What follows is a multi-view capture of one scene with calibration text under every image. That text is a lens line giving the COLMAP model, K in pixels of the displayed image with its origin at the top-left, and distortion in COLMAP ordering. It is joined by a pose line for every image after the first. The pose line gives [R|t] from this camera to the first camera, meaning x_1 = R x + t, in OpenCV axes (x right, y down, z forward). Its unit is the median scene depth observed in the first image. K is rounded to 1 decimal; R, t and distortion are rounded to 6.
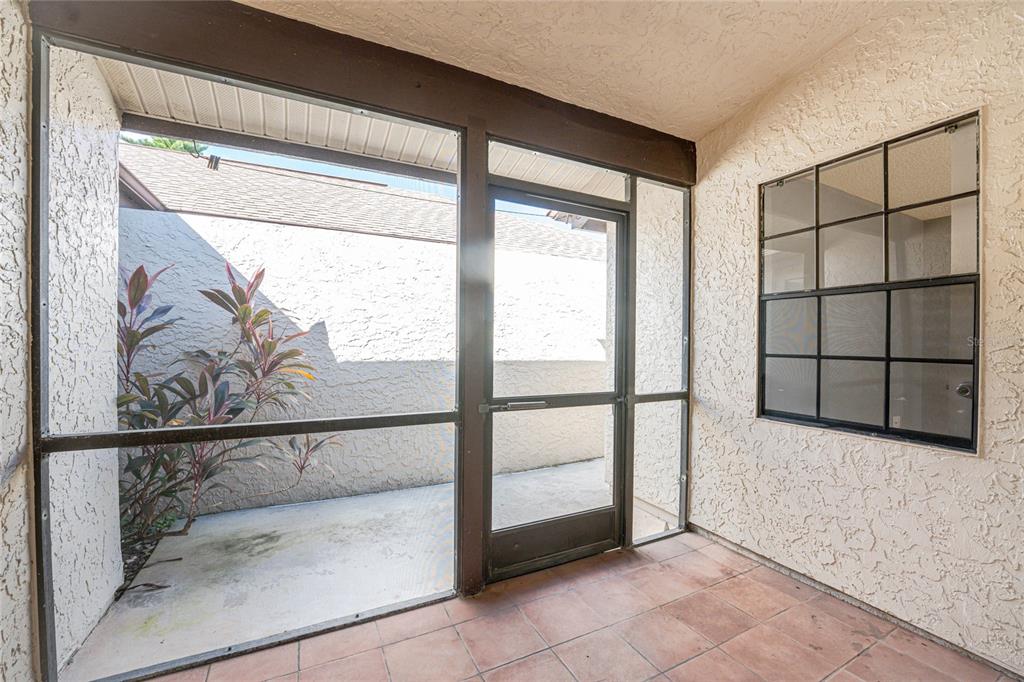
lens RADIAL K [[400.9, 0, 512.0], [0, 400.9, 341.0], [0, 0, 1]] dist [-0.000648, -0.024171]
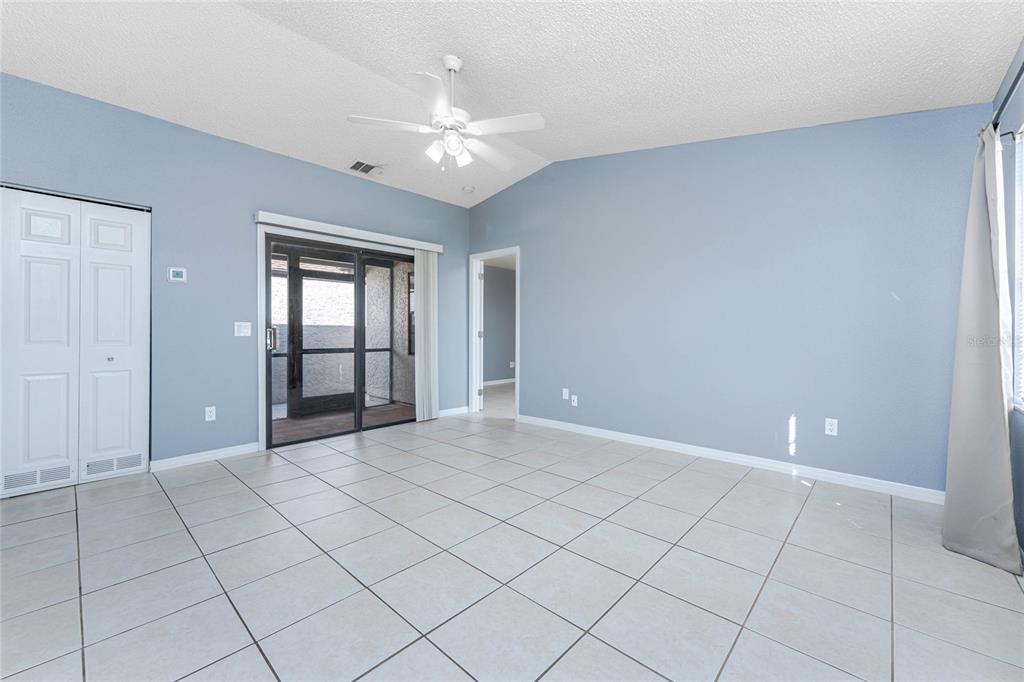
lens RADIAL K [[401.0, 0, 513.6], [0, 401.0, 337.3], [0, 0, 1]] dist [0.001485, 0.000187]
pose [[0.927682, -0.013489, 0.373128, 0.236541], [0.008736, 0.999858, 0.014425, 0.030787], [-0.373269, -0.010122, 0.927668, -1.837247]]
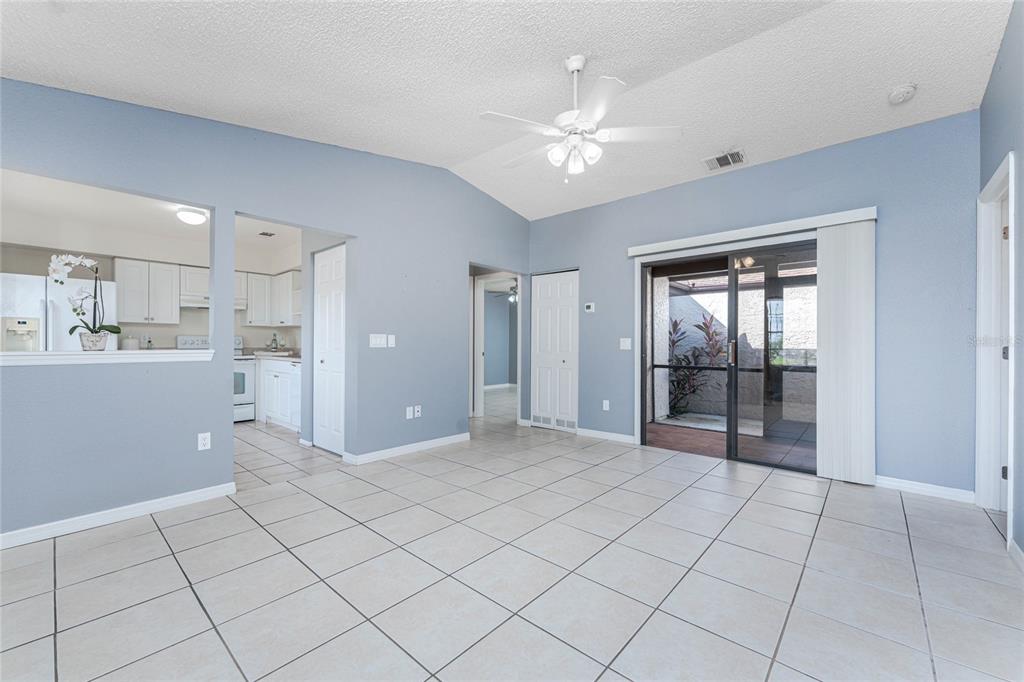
lens RADIAL K [[407.3, 0, 520.3], [0, 407.3, 345.5], [0, 0, 1]] dist [-0.013018, -0.000333]
pose [[0.398520, -0.006832, -0.917134, 1.403887], [-0.001192, 0.999968, -0.007967, 0.037235], [0.917159, 0.004268, 0.398499, -1.306445]]
